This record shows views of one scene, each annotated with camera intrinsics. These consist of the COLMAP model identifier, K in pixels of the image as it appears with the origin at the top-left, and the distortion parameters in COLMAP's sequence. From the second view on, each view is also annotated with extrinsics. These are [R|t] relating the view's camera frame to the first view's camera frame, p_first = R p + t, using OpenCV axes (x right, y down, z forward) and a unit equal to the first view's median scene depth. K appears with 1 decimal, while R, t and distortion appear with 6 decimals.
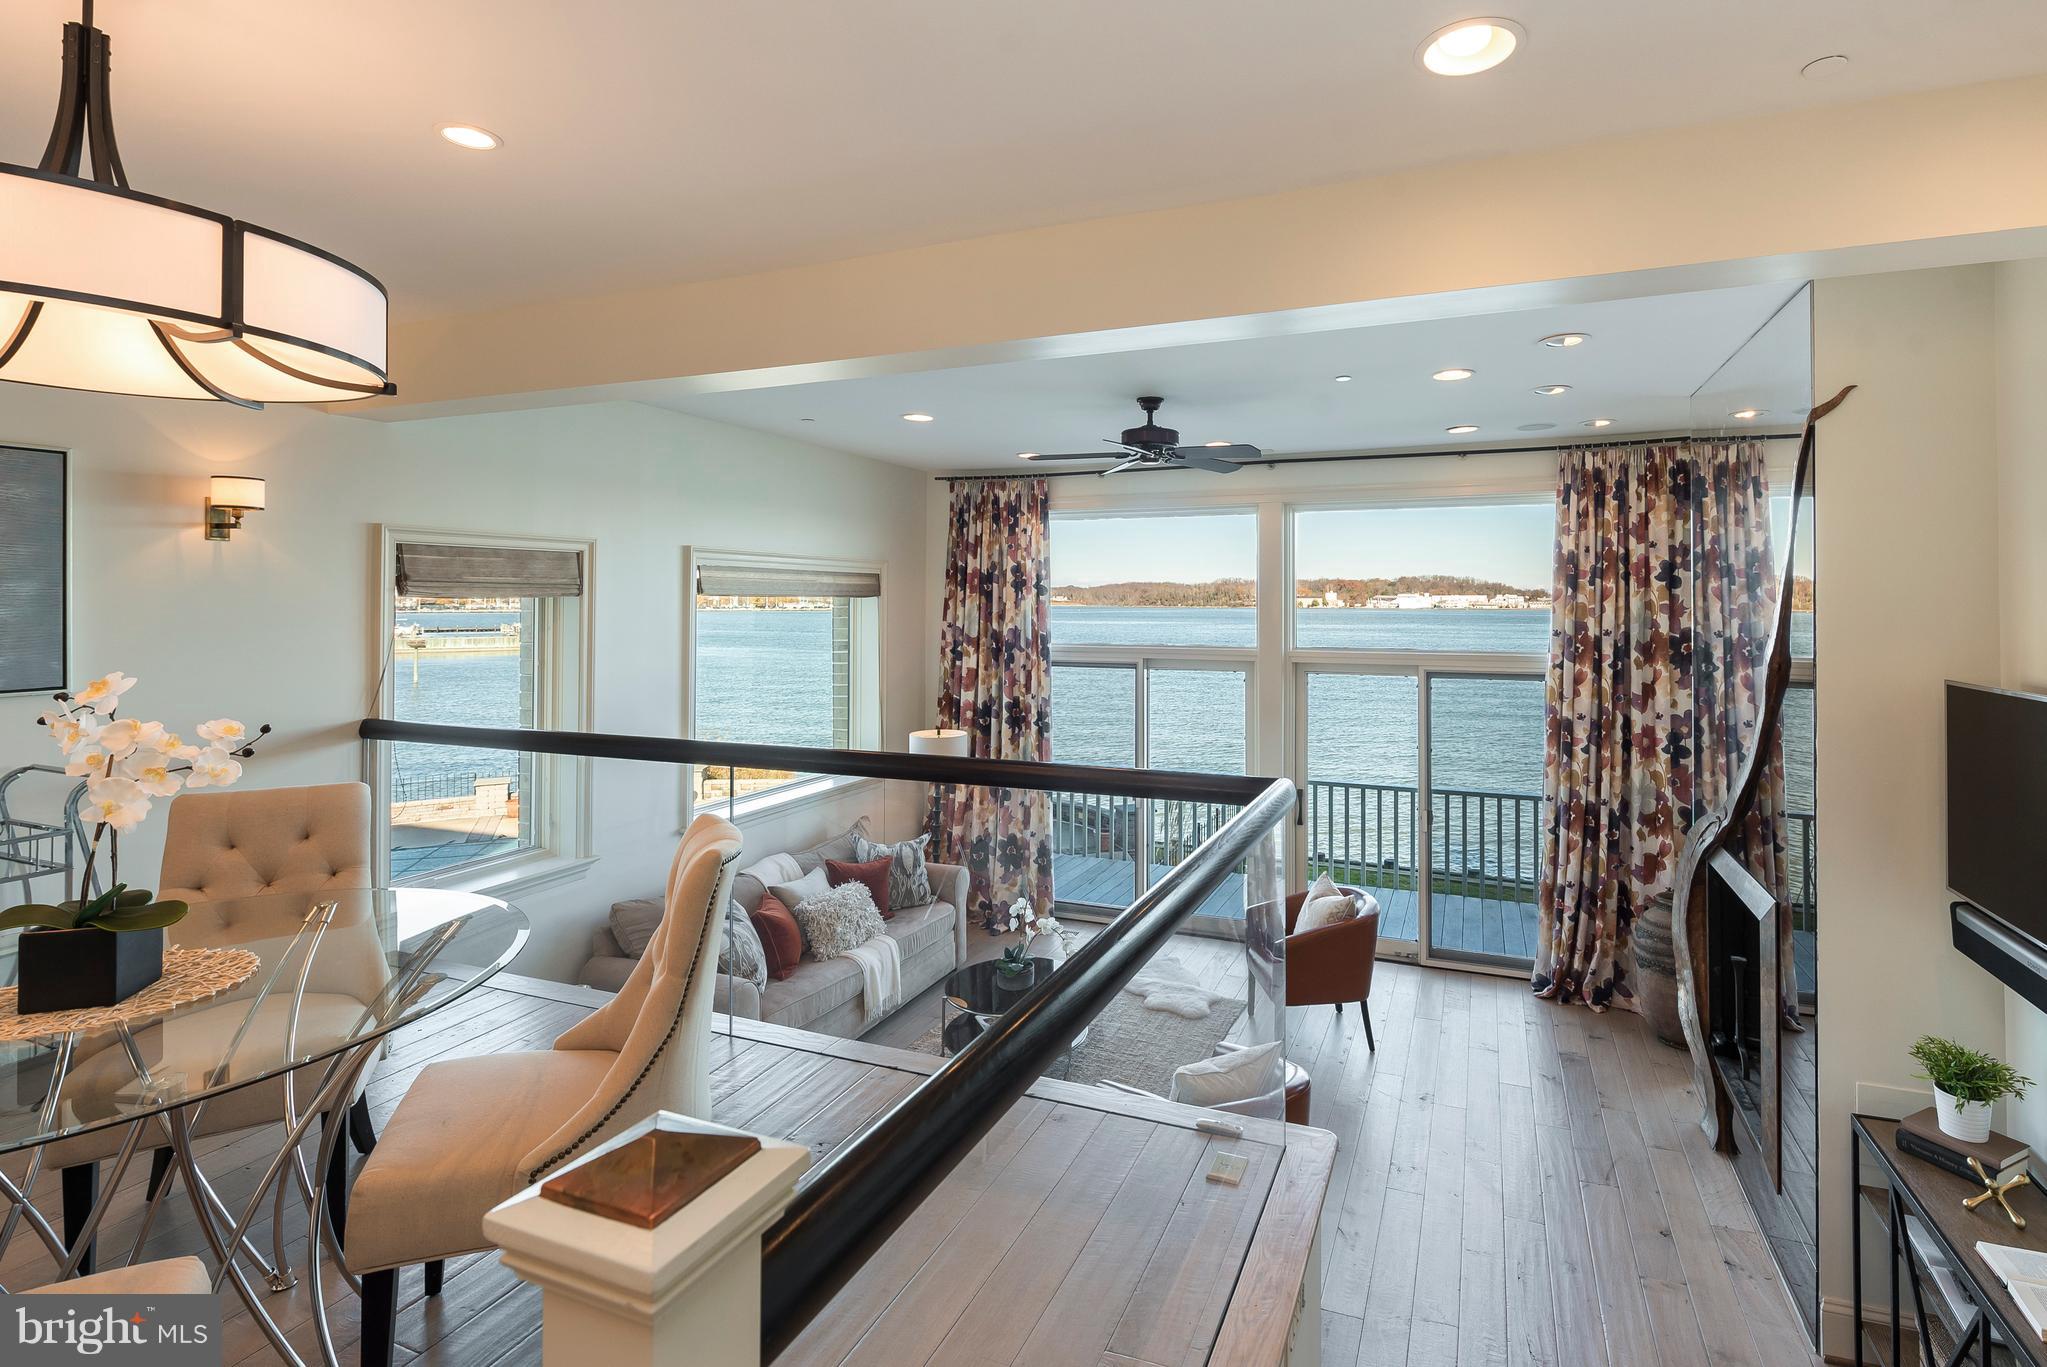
lens RADIAL K [[1019.3, 0, 1195.1], [0, 1019.3, 576.9], [0, 0, 1]] dist [0.000204, -0.000503]
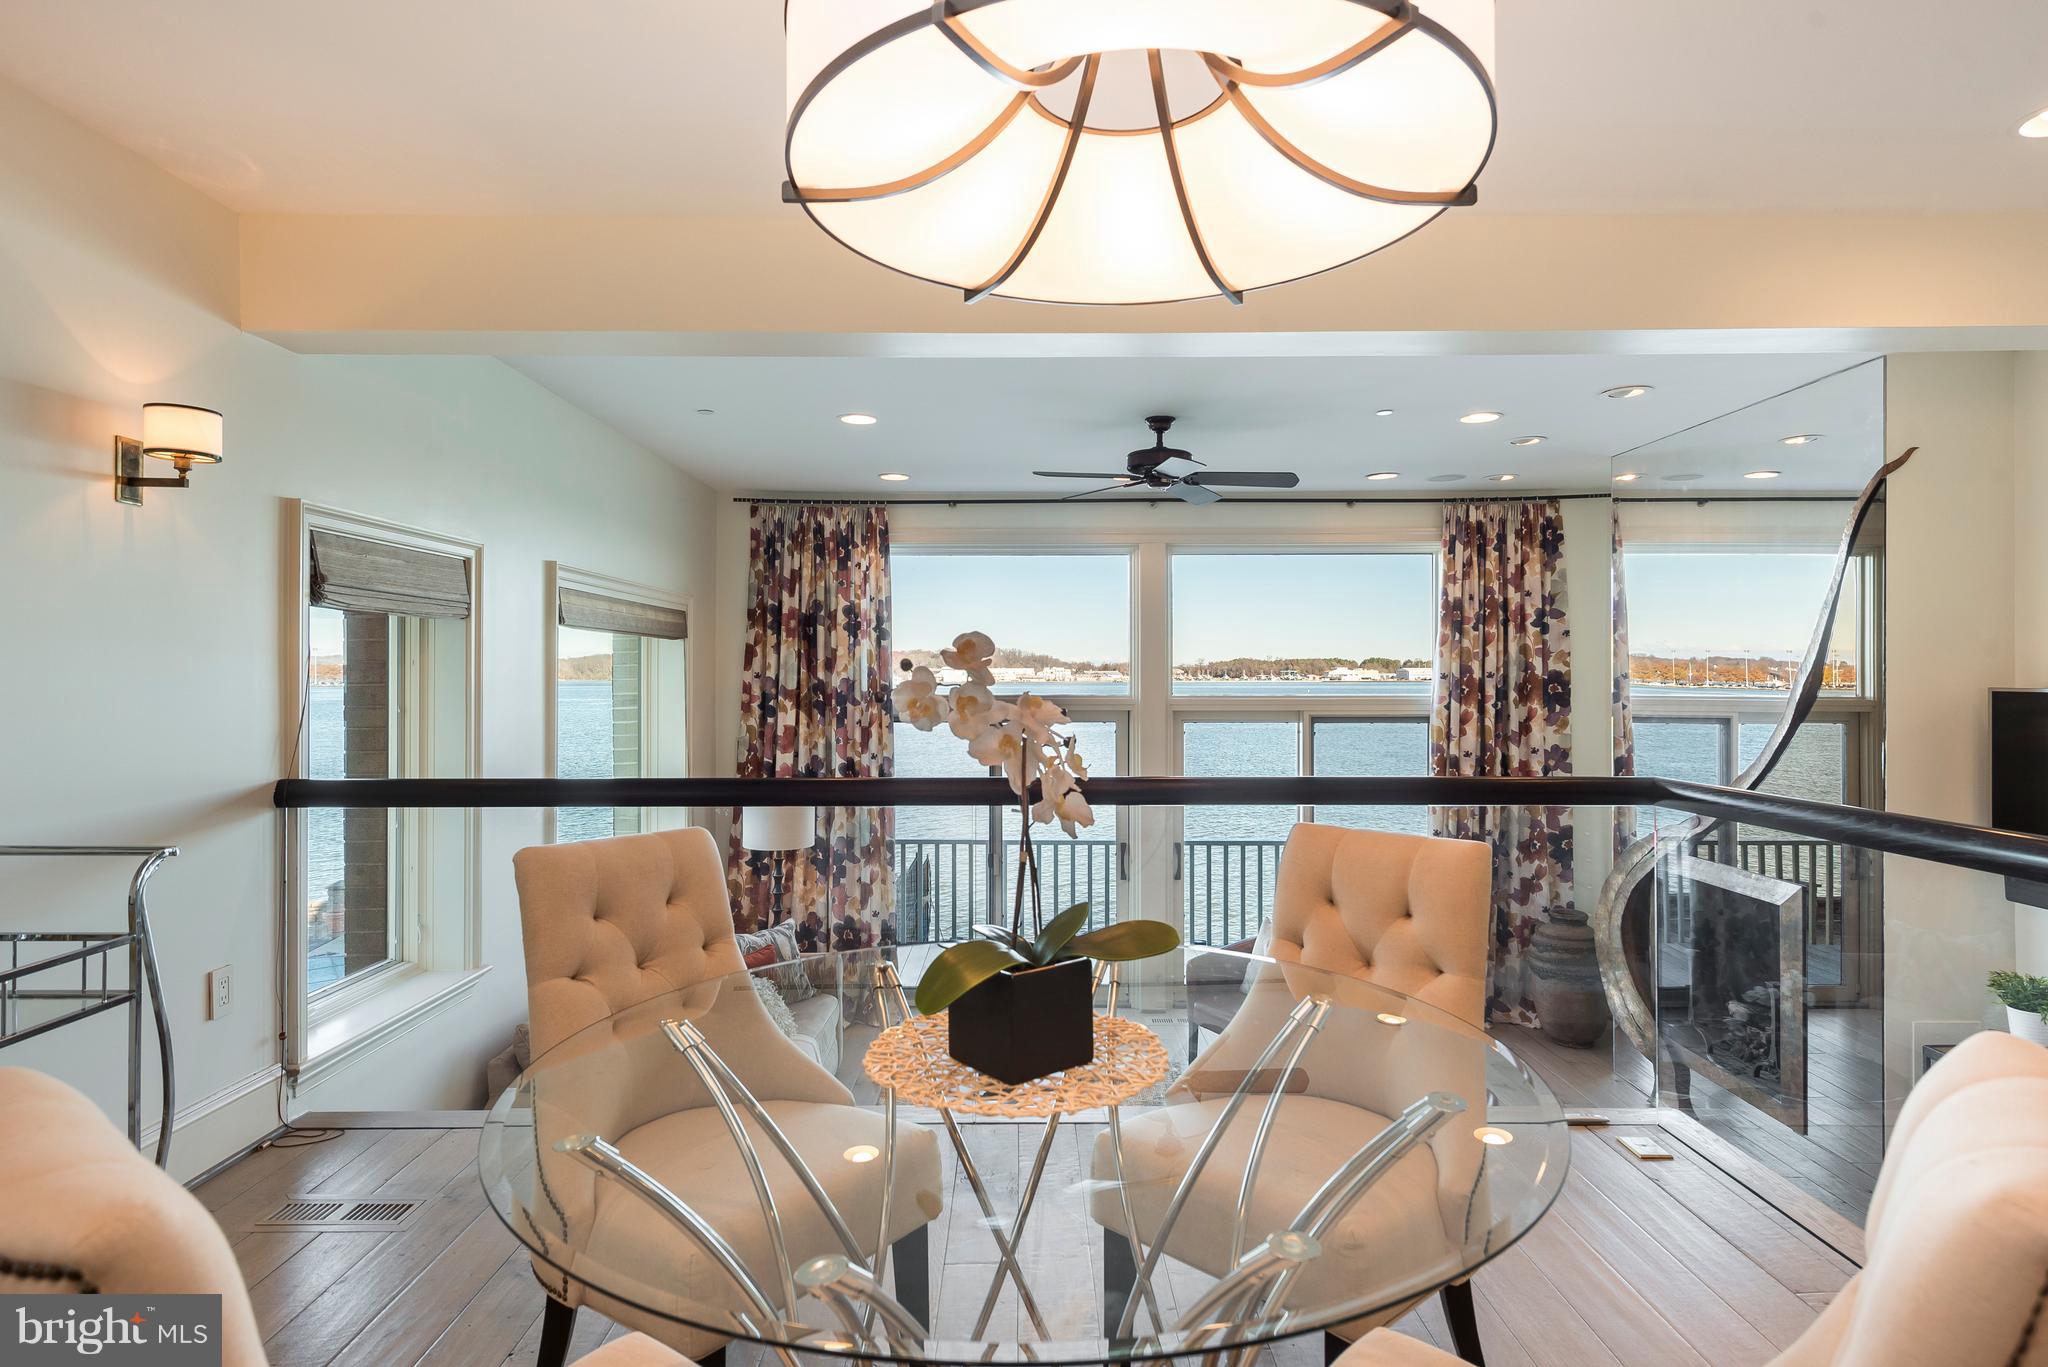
lens RADIAL K [[1122.3, 0, 993.6], [0, 1122.3, 672.1], [0, 0, 1]] dist [0.011543, -0.001653]
pose [[0.931003, 0.003541, 0.364994, -0.456999], [-0.007610, 0.999924, 0.009712, 0.039383], [-0.364932, -0.011819, 0.930959, 0.078911]]
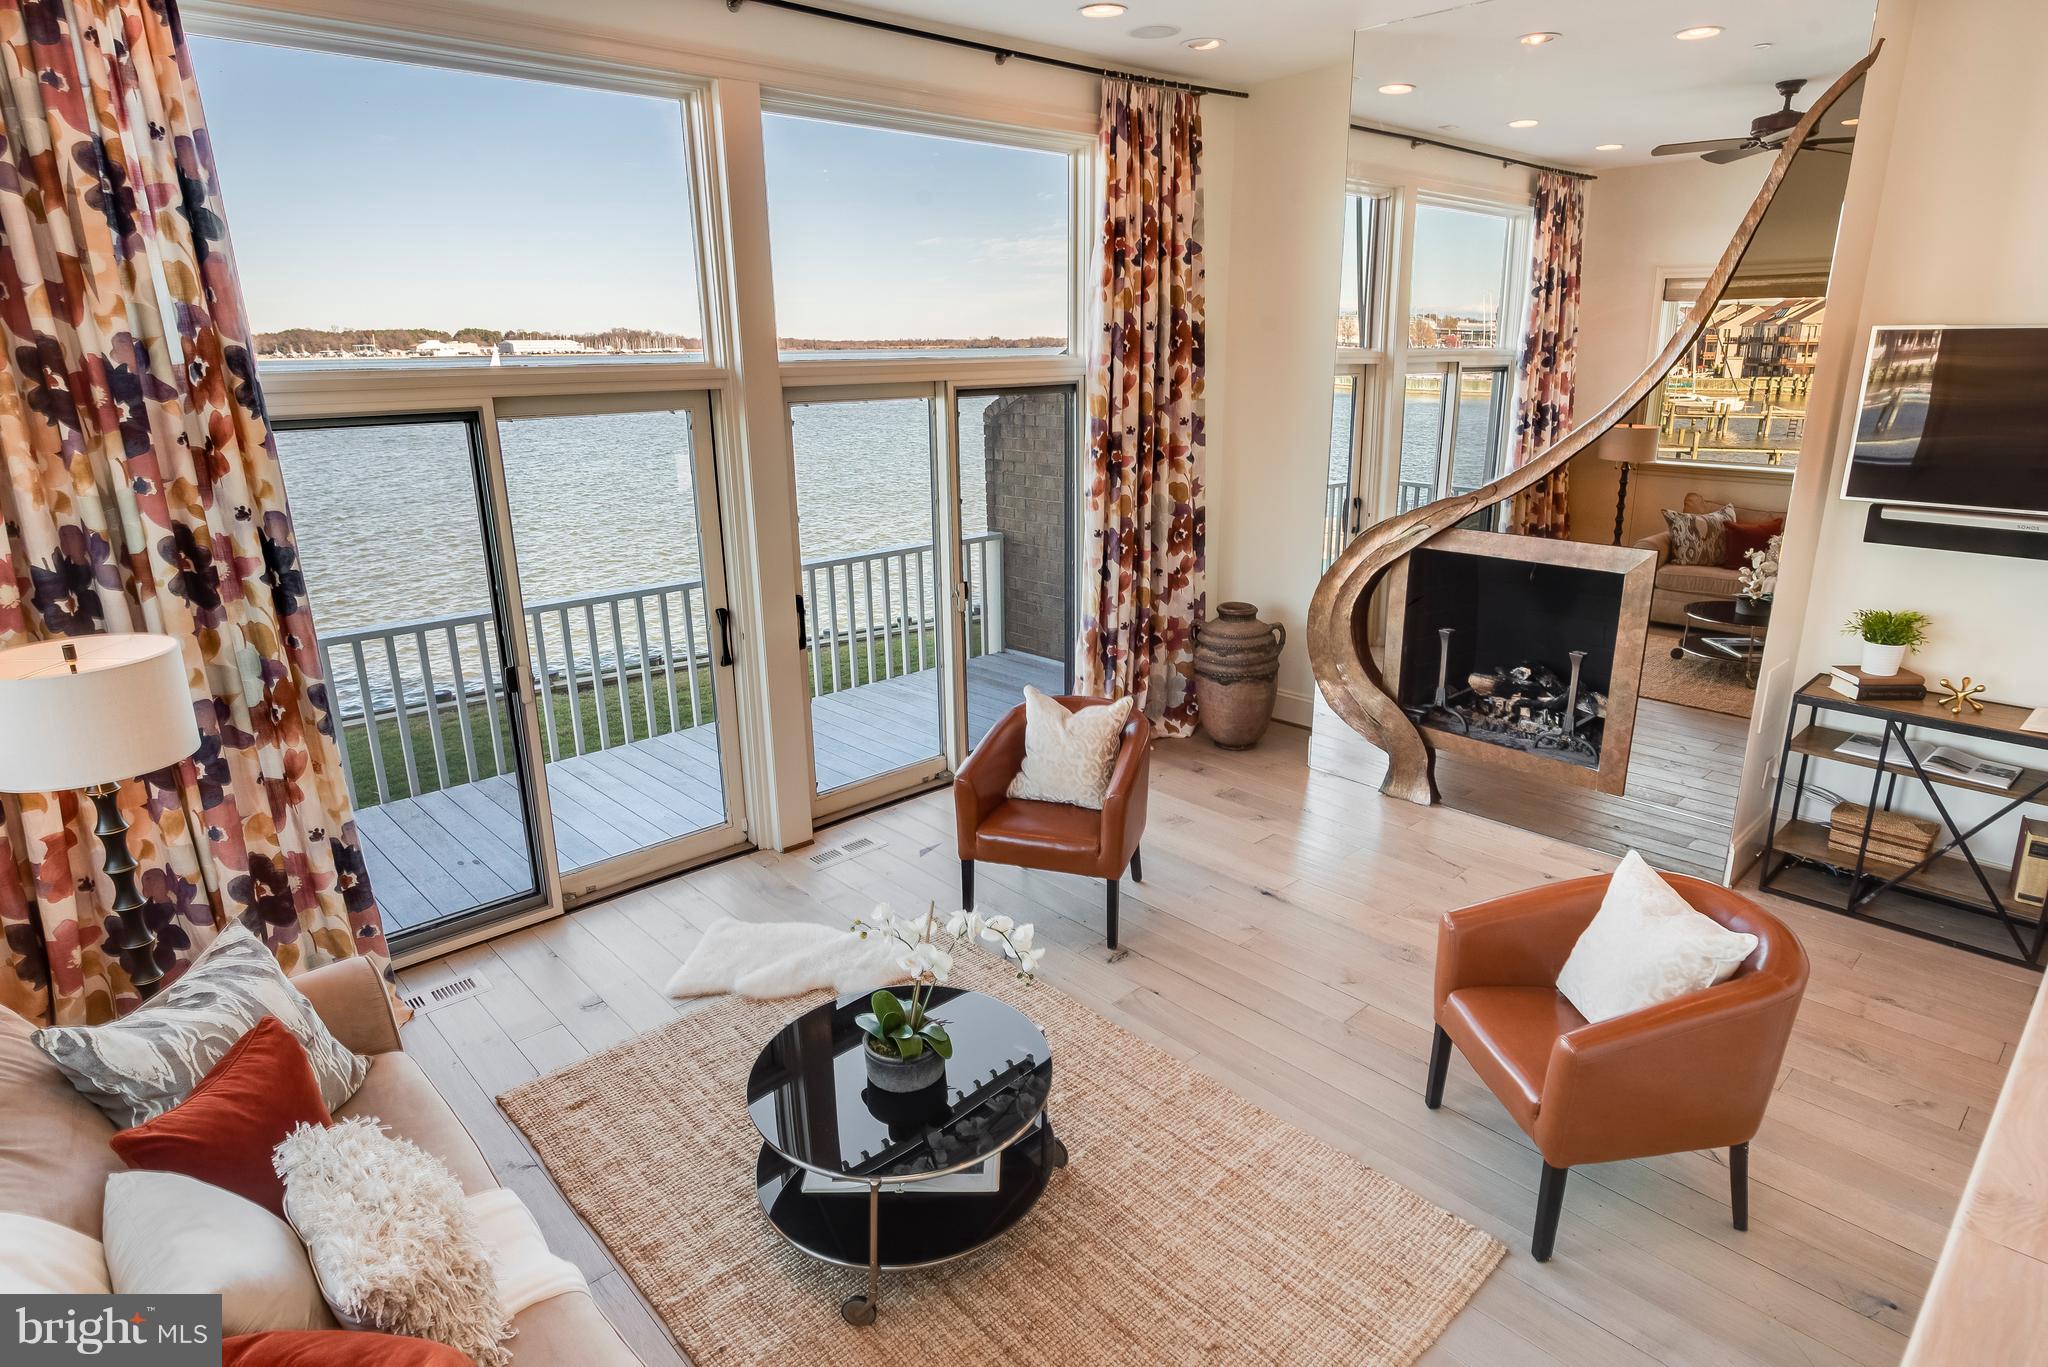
lens RADIAL K [[1132.6, 0, 1023.8], [0, 1132.6, 677.4], [0, 0, 1]] dist [-0.001029, -0.001690]
pose [[0.427656, -0.256528, 0.866778, -0.468186], [-0.000125, 0.958870, 0.283845, 0.060262], [-0.903941, -0.121496, 0.410035, 0.599395]]
